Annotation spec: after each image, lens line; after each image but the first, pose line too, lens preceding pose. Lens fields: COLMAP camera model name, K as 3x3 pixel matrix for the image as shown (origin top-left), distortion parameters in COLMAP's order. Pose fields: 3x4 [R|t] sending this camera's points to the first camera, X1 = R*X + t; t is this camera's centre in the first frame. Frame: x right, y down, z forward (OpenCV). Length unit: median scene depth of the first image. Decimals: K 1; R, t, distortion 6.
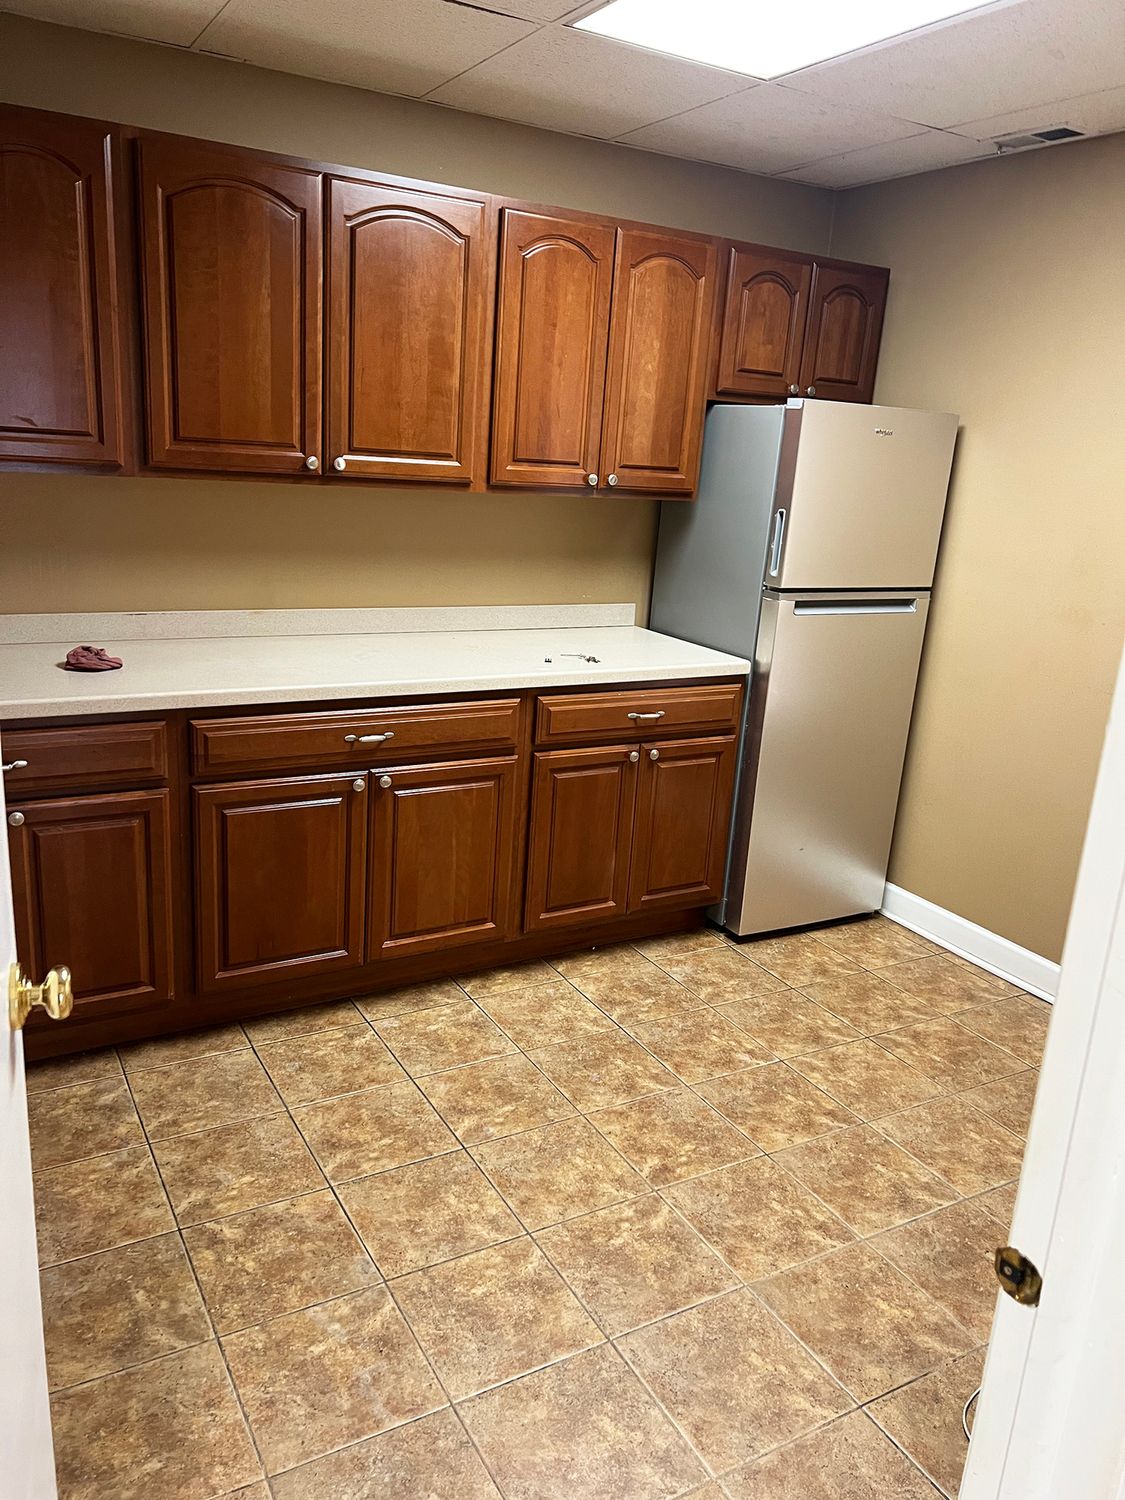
lens RADIAL K [[1121.6, 0, 562.5], [0, 1121.6, 750.0], [0, 0, 1]] dist [0.082759, -0.085017]
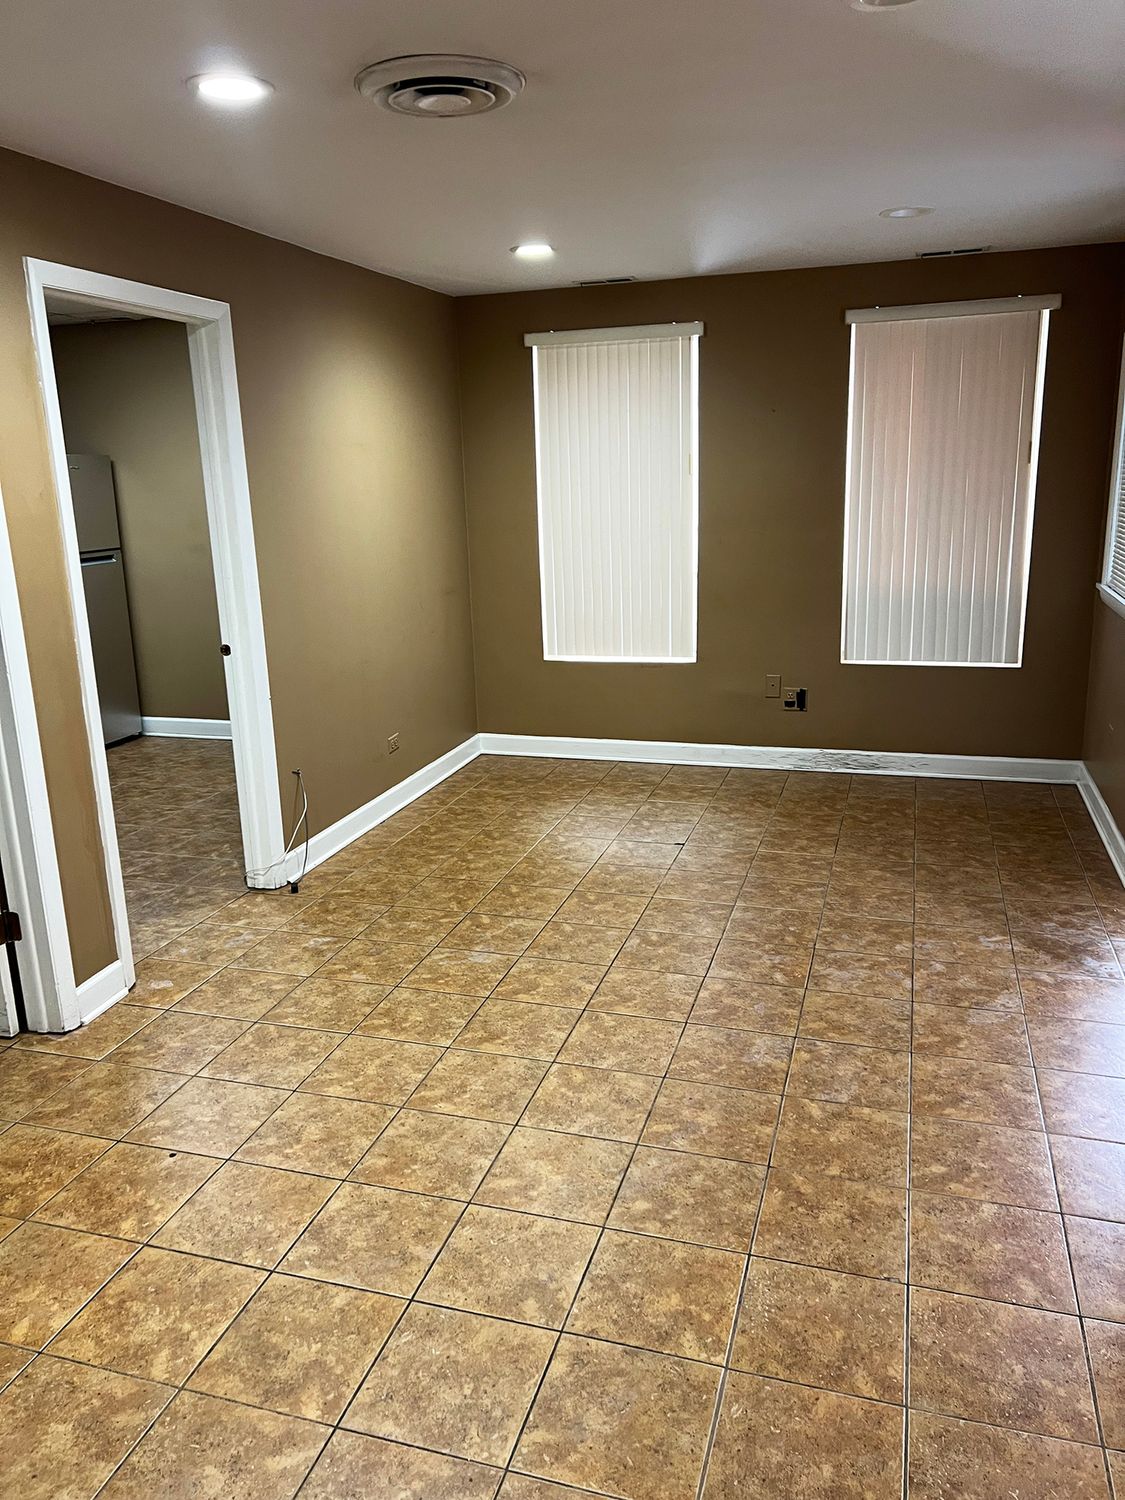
lens RADIAL K [[1138.1, 0, 562.5], [0, 1138.1, 750.0], [0, 0, 1]] dist [0.082763, -0.074538]
pose [[0.730677, -0.248295, 0.635973, -0.566629], [0.255785, 0.963234, 0.082189, 0.273533], [-0.632997, 0.102618, 0.767322, -1.157913]]
